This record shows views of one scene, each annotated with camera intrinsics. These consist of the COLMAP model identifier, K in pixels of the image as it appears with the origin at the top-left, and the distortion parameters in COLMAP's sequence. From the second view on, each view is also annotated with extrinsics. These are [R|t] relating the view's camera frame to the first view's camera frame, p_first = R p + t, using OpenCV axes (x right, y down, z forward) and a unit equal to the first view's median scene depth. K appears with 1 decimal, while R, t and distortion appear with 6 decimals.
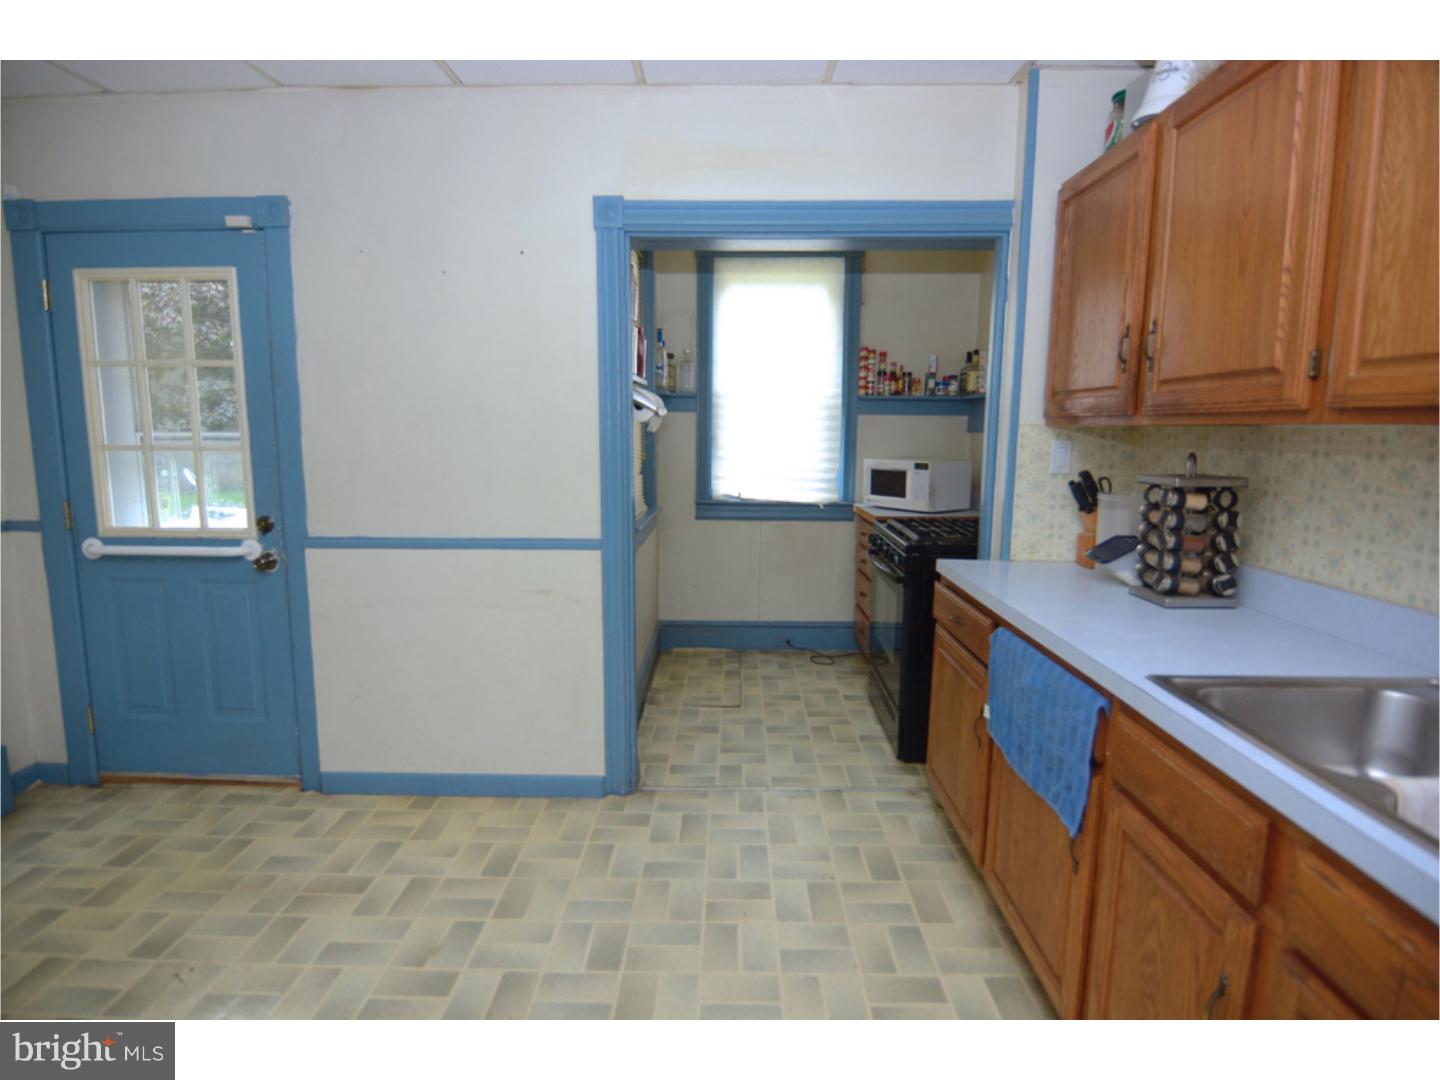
lens RADIAL K [[747.6, 0, 719.0], [0, 747.6, 544.8], [0, 0, 1]] dist [-0.021727, -0.010879]
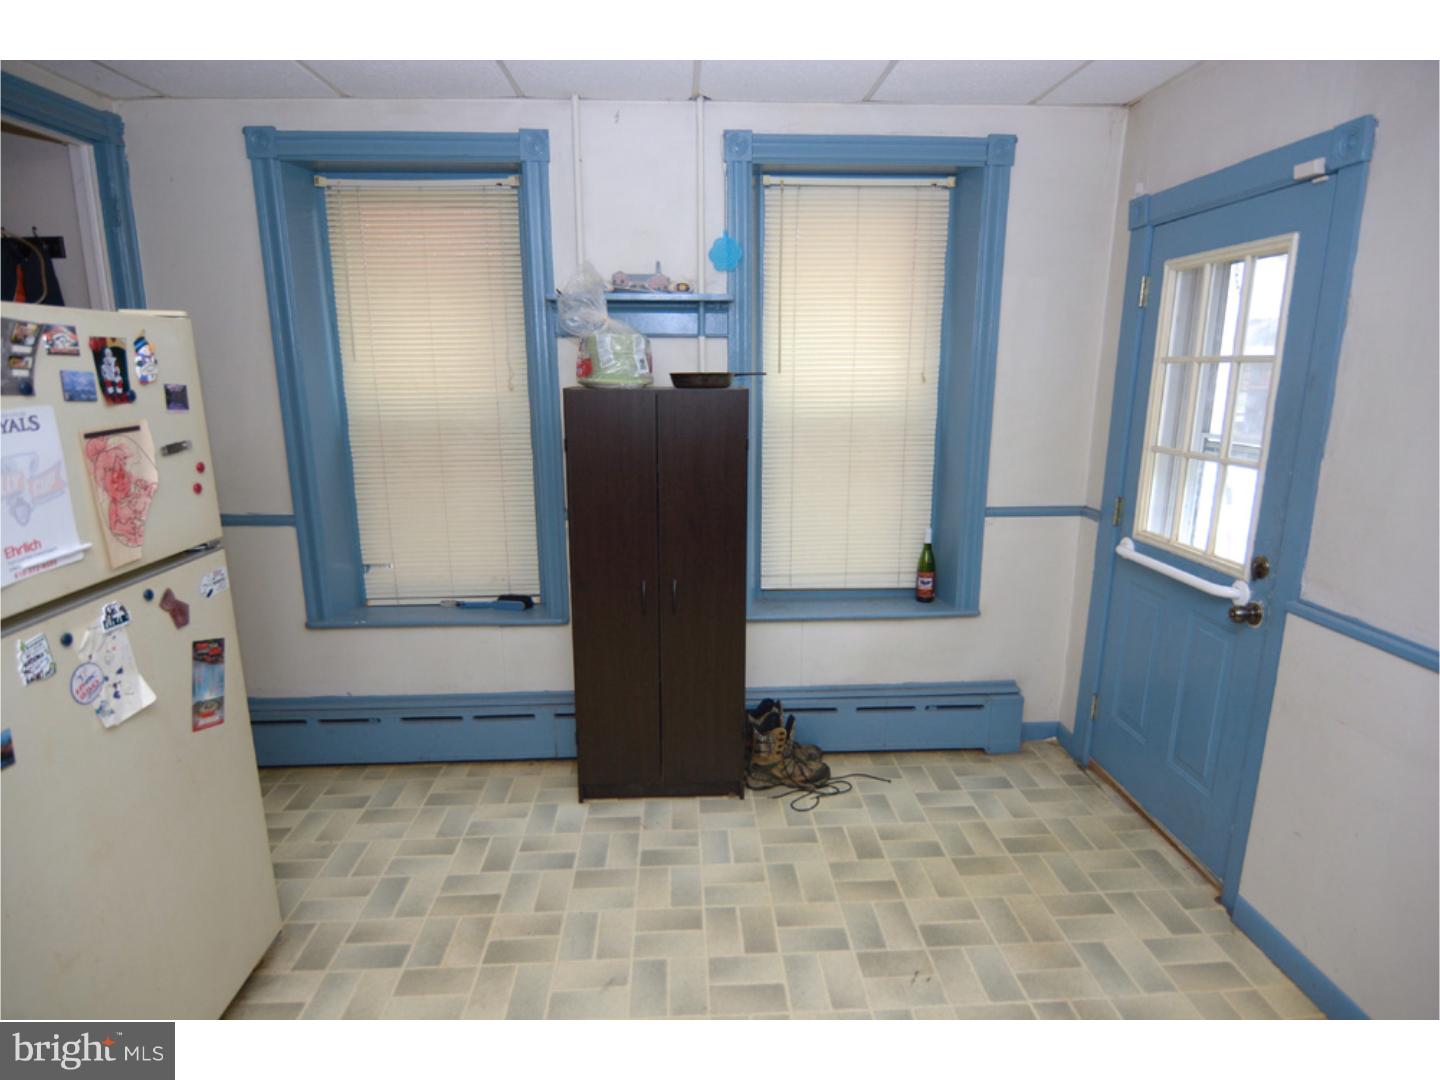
lens RADIAL K [[776.0, 0, 721.5], [0, 776.0, 544.4], [0, 0, 1]] dist [-0.026187, -0.002929]
pose [[0.065554, 0.206532, -0.976241, 0.127132], [-0.150521, 0.969198, 0.194934, -0.121982], [0.986431, 0.134166, 0.094622, 0.362614]]
